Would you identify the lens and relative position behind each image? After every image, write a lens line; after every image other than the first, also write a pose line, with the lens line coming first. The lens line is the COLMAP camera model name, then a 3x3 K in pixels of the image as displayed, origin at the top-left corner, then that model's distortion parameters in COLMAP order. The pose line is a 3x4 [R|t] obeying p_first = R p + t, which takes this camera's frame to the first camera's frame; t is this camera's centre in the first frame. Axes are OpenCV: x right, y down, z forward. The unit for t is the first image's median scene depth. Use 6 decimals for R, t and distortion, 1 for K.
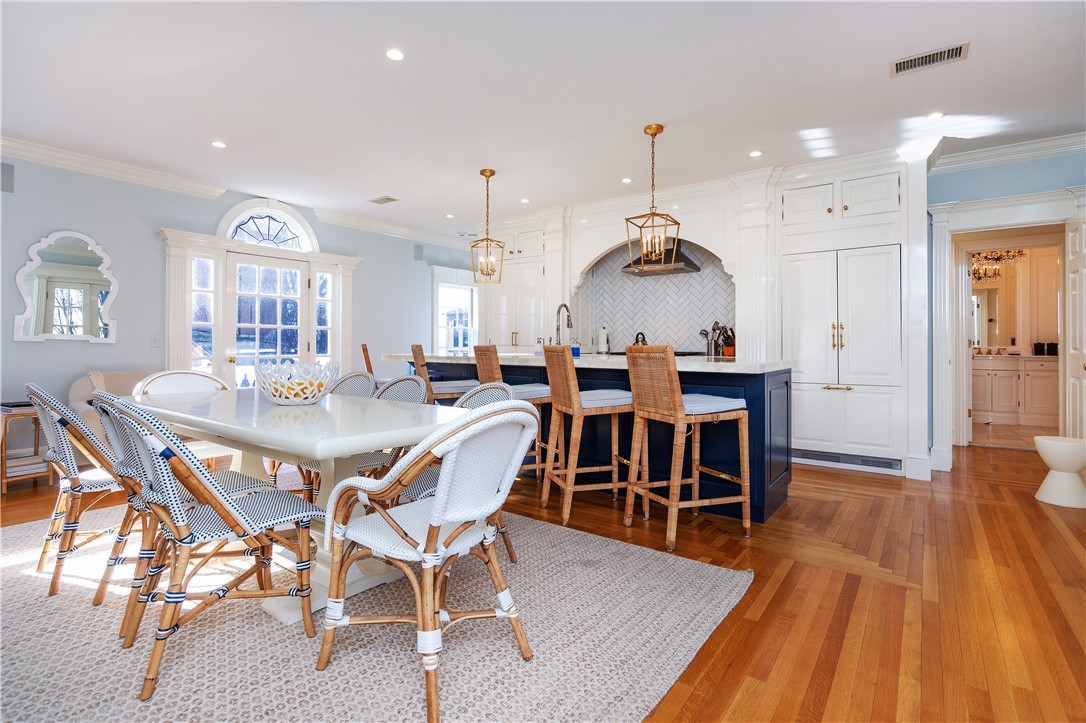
lens RADIAL K [[531.1, 0, 544.8], [0, 531.1, 343.1], [0, 0, 1]] dist [-0.001862, -0.000308]
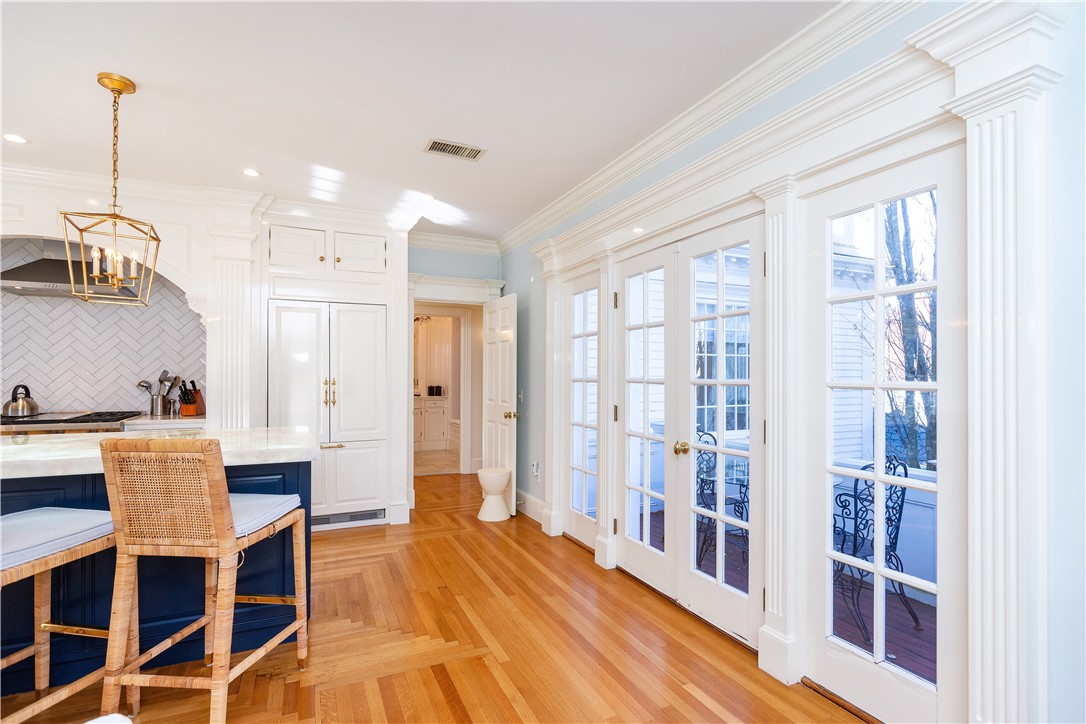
lens RADIAL K [[518.2, 0, 545.5], [0, 518.2, 377.9], [0, 0, 1]] dist [-0.000429, 0.000515]
pose [[0.491099, -0.001844, 0.871102, -0.072541], [-0.004502, 0.999979, 0.004655, -0.047129], [-0.871092, -0.006208, 0.491081, 0.213294]]
